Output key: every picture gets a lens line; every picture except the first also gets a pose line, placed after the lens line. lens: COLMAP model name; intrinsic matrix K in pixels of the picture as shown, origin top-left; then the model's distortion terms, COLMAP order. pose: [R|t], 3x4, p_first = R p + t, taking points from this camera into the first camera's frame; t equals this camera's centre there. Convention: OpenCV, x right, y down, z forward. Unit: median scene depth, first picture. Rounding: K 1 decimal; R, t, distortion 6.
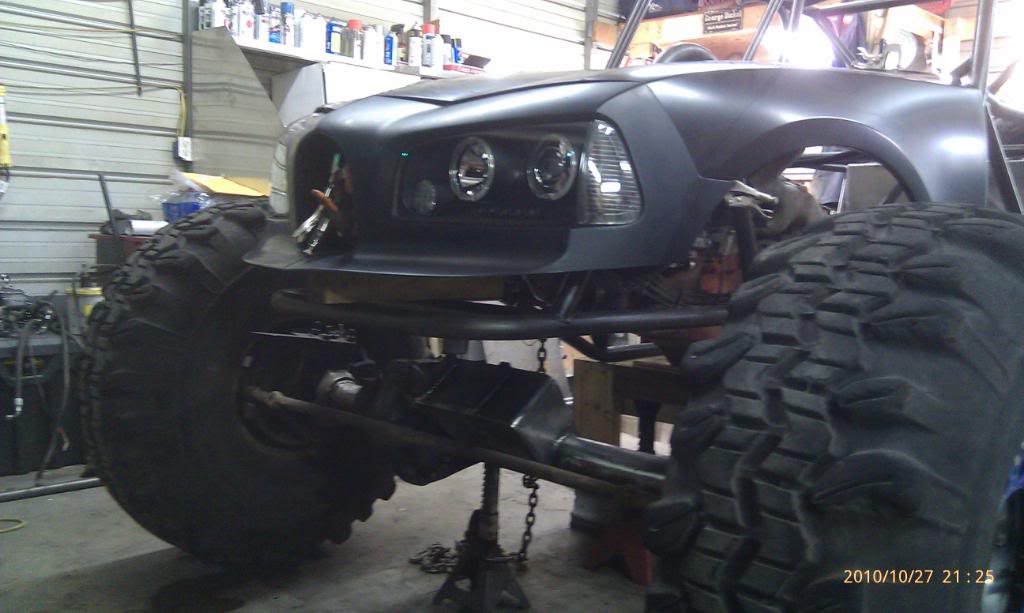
lens RADIAL K [[973.7, 0, 493.6], [0, 973.7, 322.1], [0, 0, 1]] dist [0.002907, 0.000000]
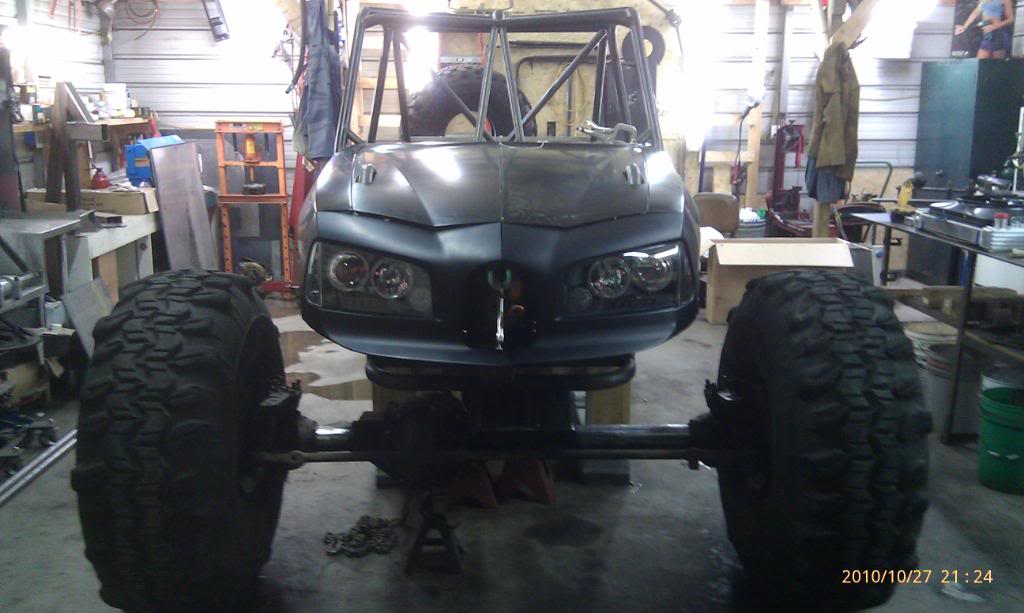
lens RADIAL K [[973.7, 0, 512.8], [0, 973.7, 315.9], [0, 0, 1]] dist [0.002907, 0.000000]
pose [[0.672332, -0.180990, 0.717783, -0.829034], [0.086303, 0.982202, 0.166825, -0.246050], [-0.735201, -0.050215, 0.675986, 0.058914]]
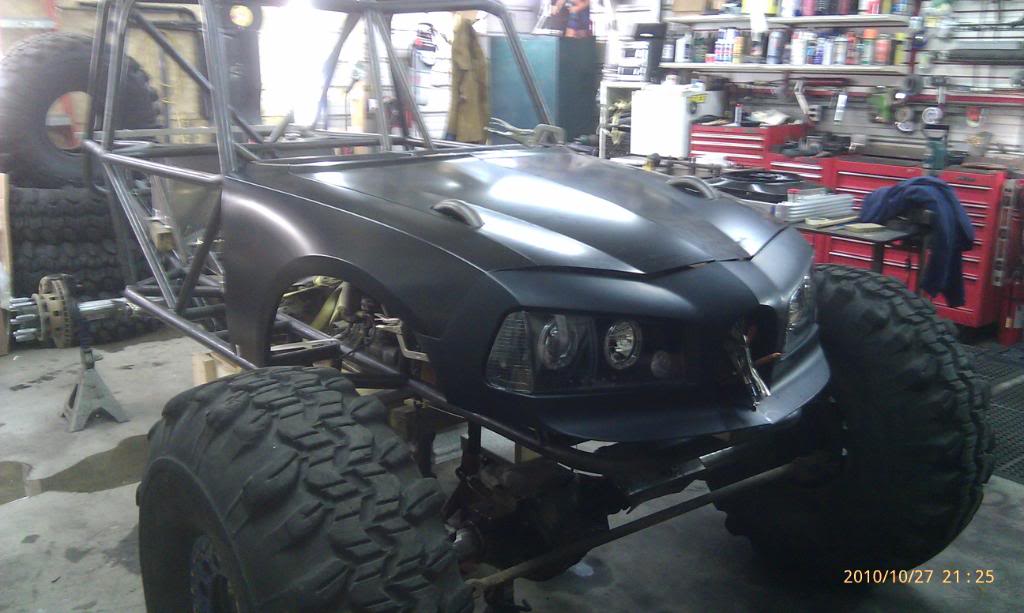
lens RADIAL K [[973.7, 0, 533.2], [0, 973.7, 333.3], [0, 0, 1]] dist [0.002907, 0.000000]
pose [[0.093852, -0.291179, 0.952054, -0.980033], [0.090211, 0.954828, 0.283135, -0.380236], [-0.991491, 0.059313, 0.115880, 0.829774]]
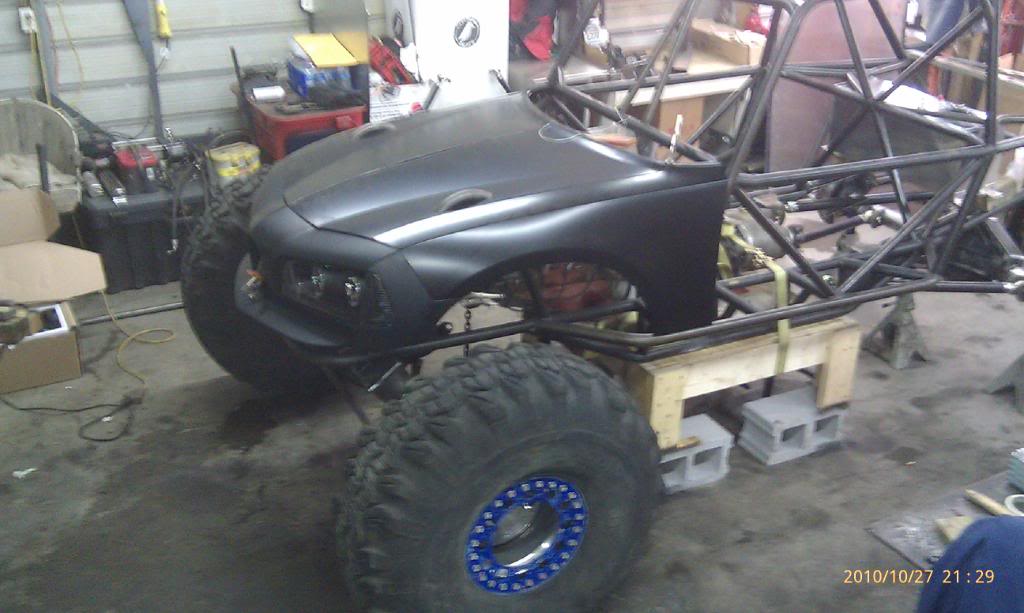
lens RADIAL K [[1144.4, 0, 497.4], [0, 1144.4, 303.7], [0, 0, 1]] dist [0.013965, 0.000000]
pose [[0.957247, 0.118212, -0.264014, 0.589942], [-0.021843, 0.939622, 0.341517, -0.577145], [0.288445, -0.321149, 0.902033, -0.583787]]
